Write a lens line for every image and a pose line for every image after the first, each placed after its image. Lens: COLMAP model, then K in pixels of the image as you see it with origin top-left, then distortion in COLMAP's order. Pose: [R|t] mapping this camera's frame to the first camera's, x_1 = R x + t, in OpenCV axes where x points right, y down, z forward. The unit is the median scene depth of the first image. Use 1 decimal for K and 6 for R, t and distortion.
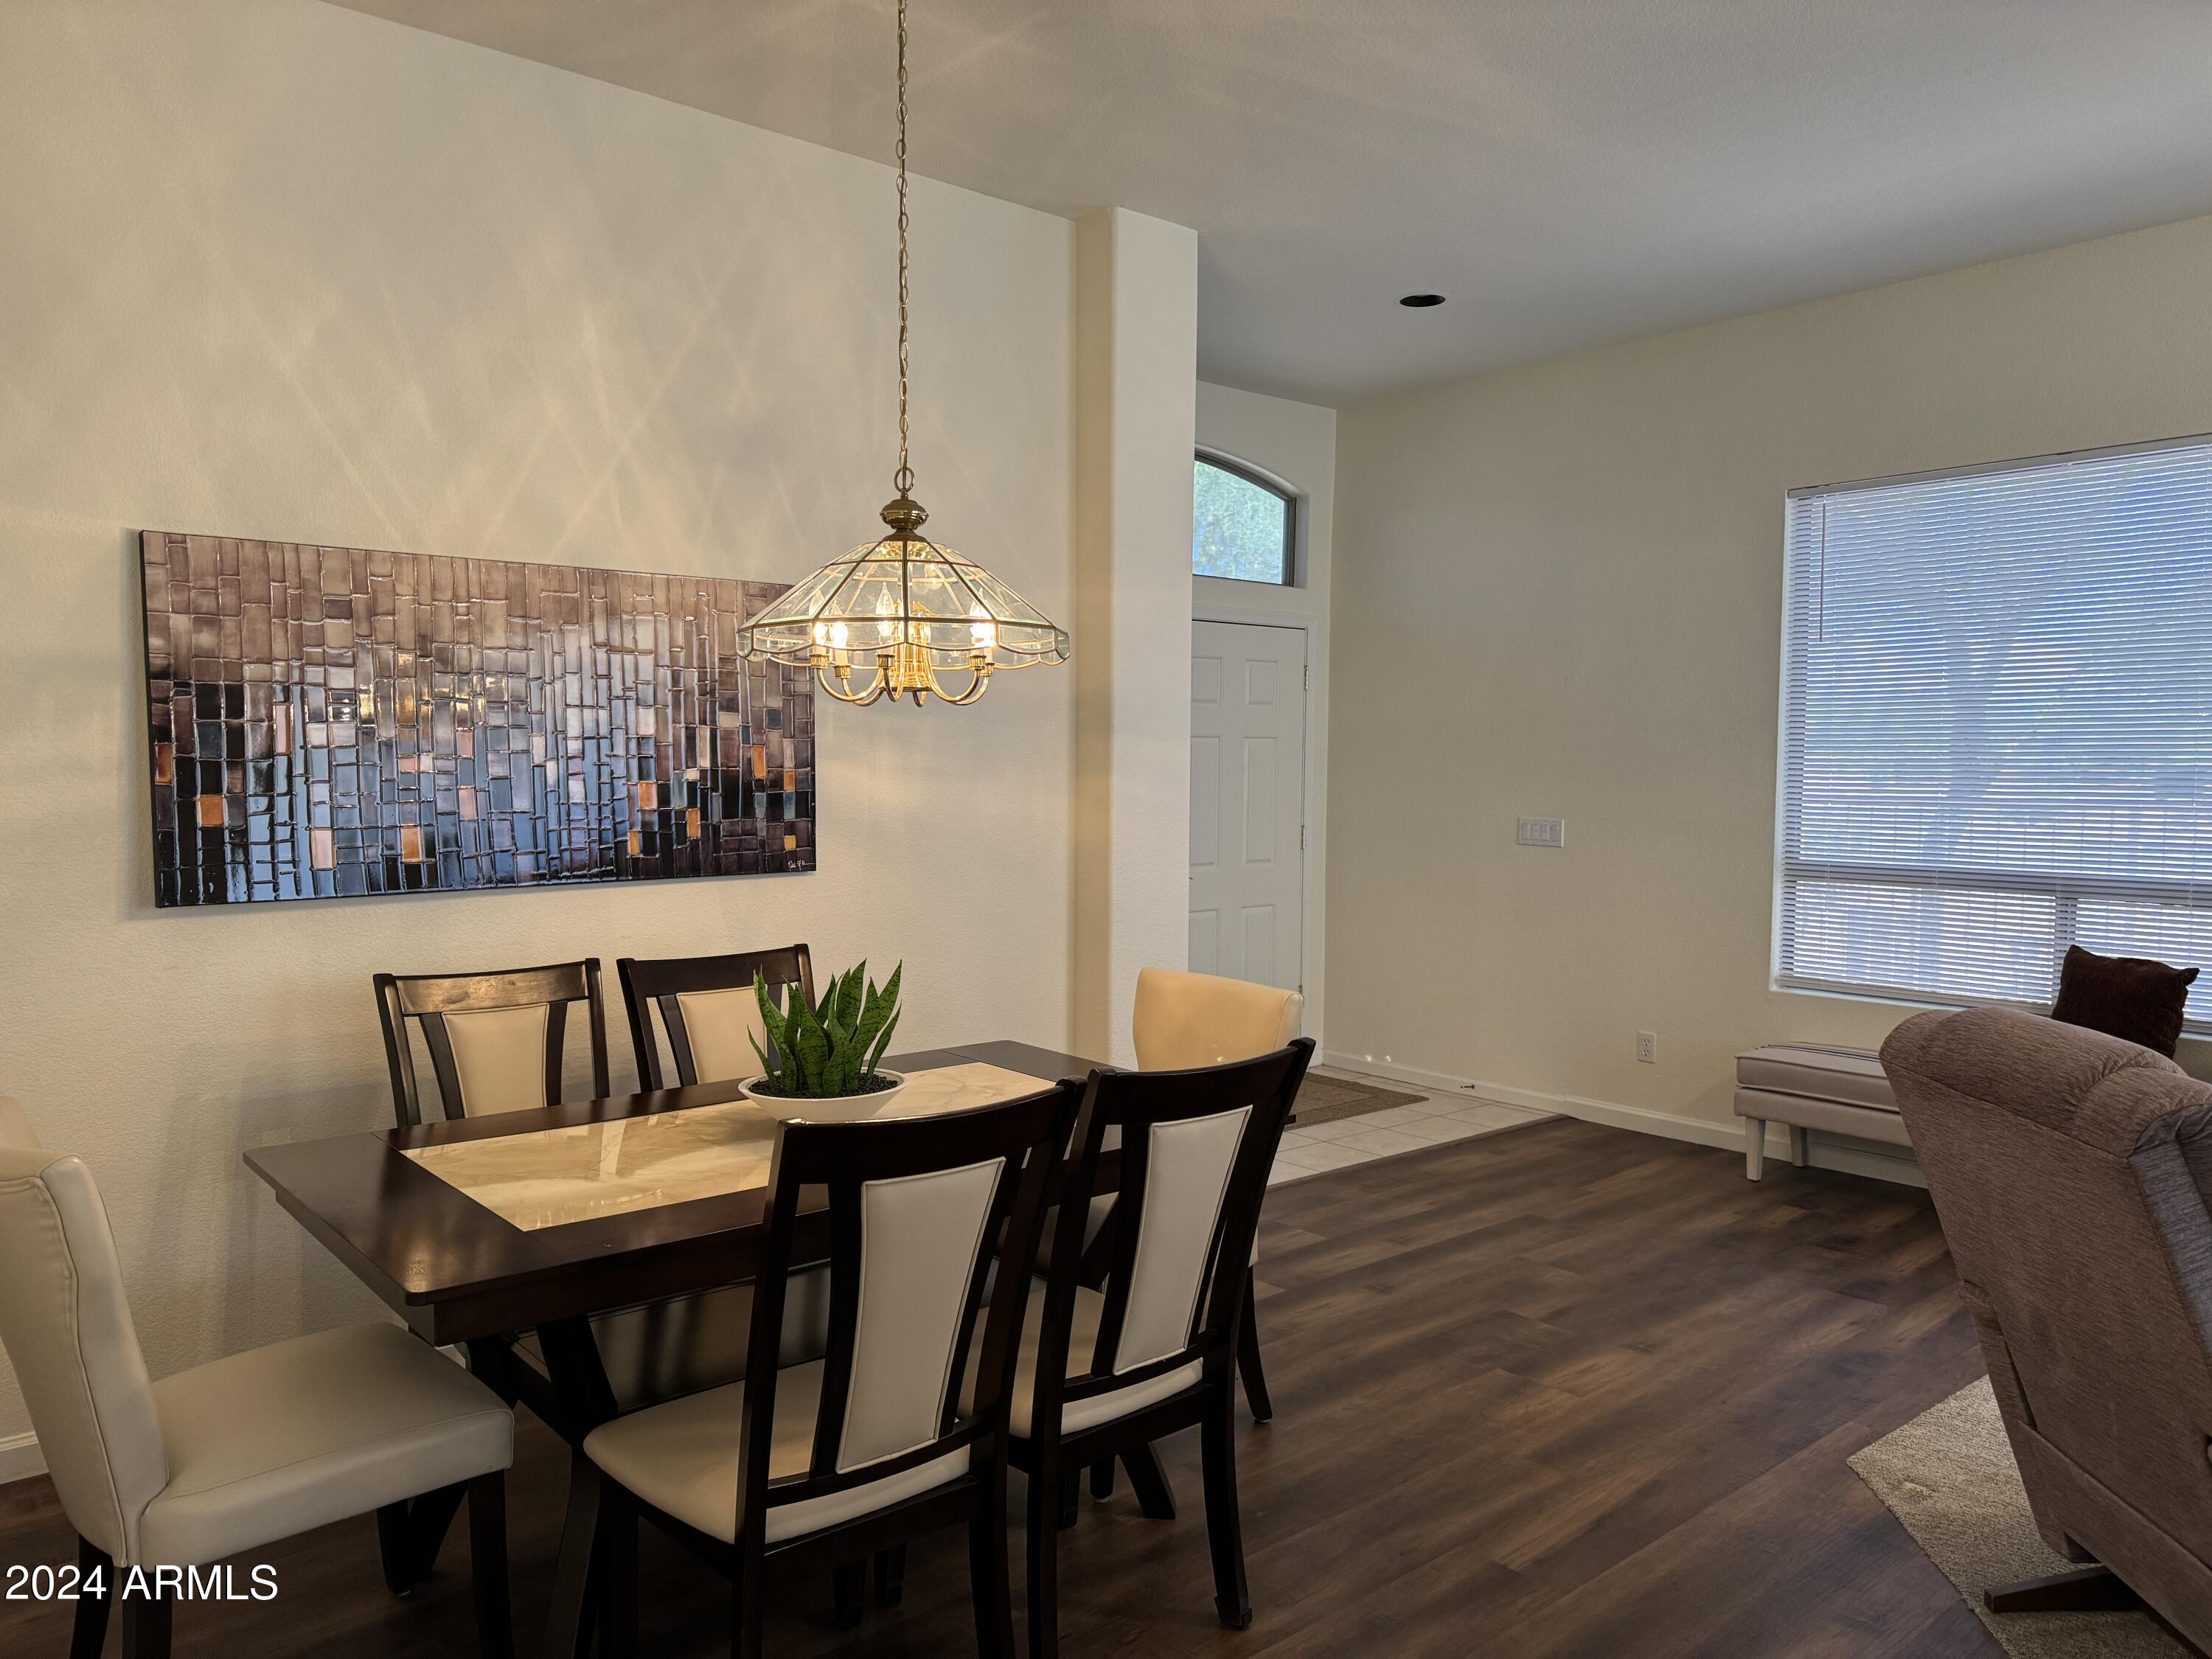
lens RADIAL K [[1556.6, 0, 1096.7], [0, 1556.6, 832.7], [0, 0, 1]] dist [0.055697, -0.070640]
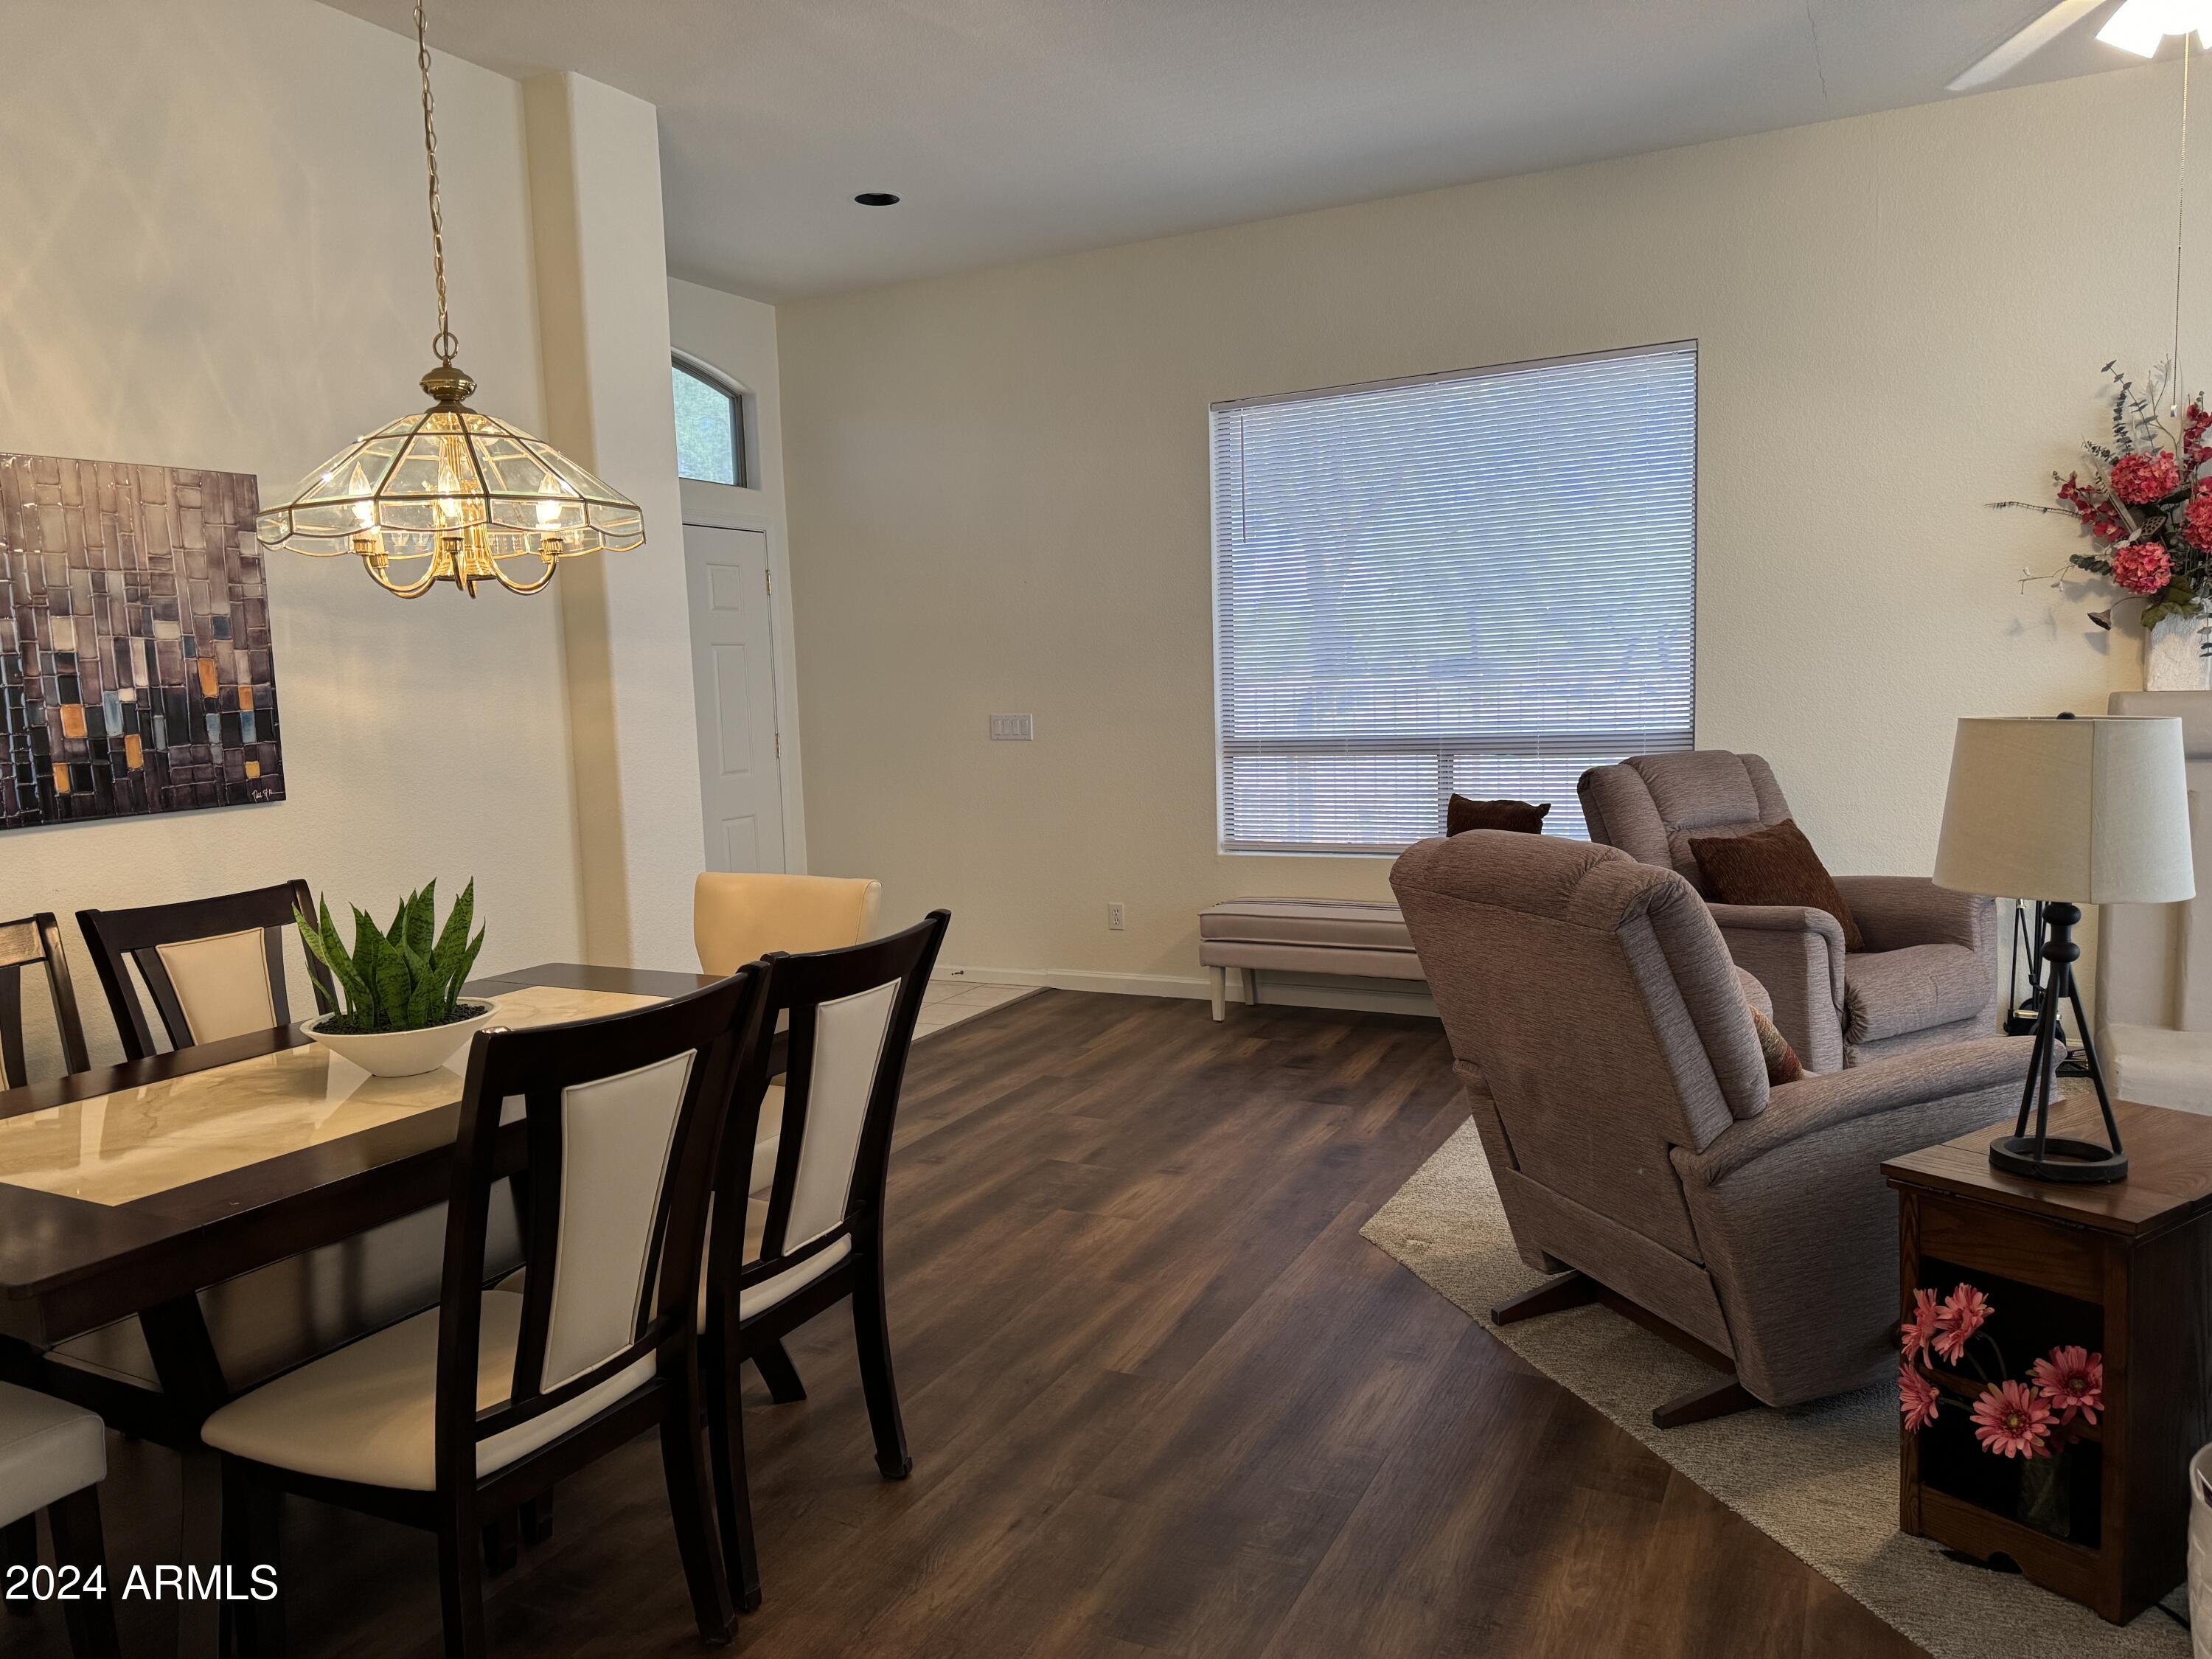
lens RADIAL K [[1556.6, 0, 1082.0], [0, 1556.6, 831.8], [0, 0, 1]] dist [0.055697, -0.070640]
pose [[0.925917, -0.075406, 0.370124, -0.130863], [0.056747, 0.996519, 0.061063, 0.019107], [-0.373440, -0.035536, 0.926973, 0.004683]]
